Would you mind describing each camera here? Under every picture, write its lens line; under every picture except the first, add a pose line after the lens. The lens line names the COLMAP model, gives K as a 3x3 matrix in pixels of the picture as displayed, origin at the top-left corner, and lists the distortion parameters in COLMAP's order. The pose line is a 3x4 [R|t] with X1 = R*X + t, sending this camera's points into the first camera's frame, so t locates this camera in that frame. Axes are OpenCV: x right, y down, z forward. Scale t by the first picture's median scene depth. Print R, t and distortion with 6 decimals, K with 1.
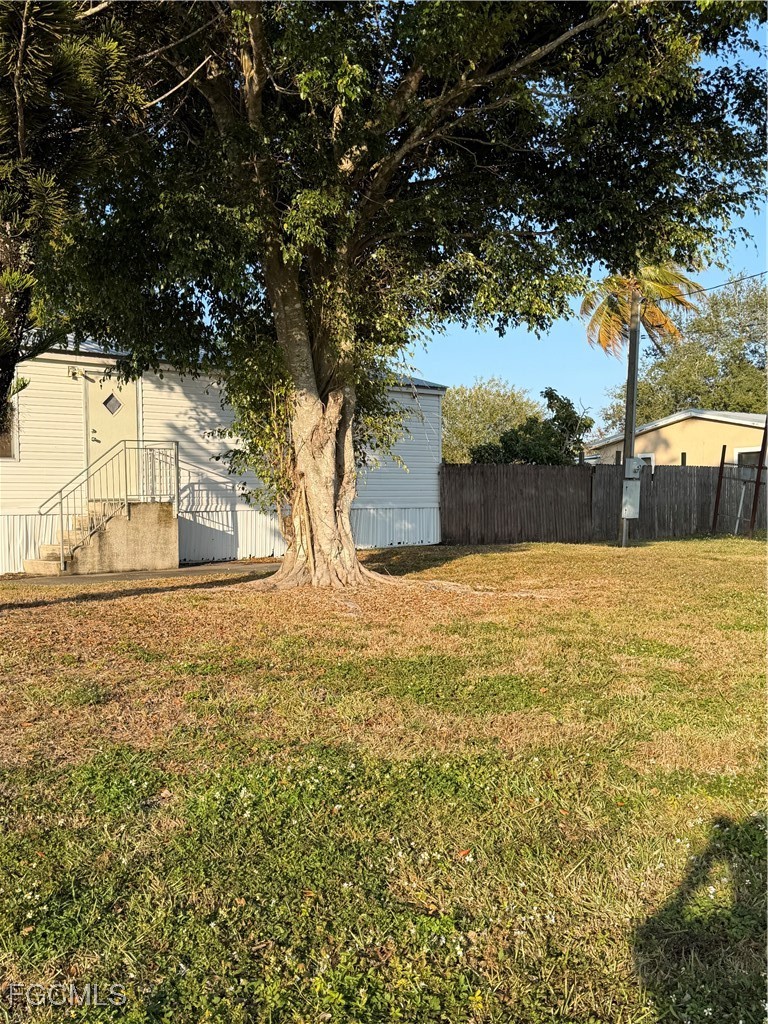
lens RADIAL K [[1119.4, 0, 384.0], [0, 1119.4, 512.0], [0, 0, 1]] dist [0.203106, -0.473206]
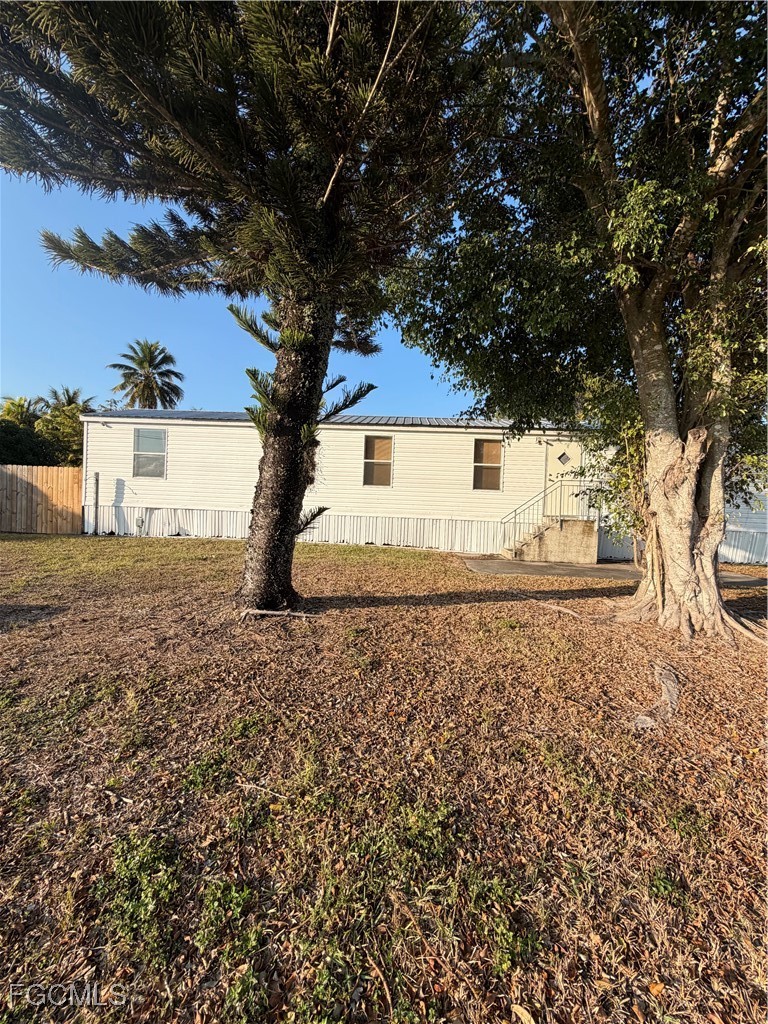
lens RADIAL K [[403.6, 0, 384.0], [0, 403.6, 512.0], [0, 0, 1]] dist [-0.000869, 0.000046]
pose [[0.671154, 0.064042, -0.738546, 0.034625], [-0.053373, 0.997850, 0.038024, -0.037255], [0.739394, 0.013899, 0.673130, 0.590971]]
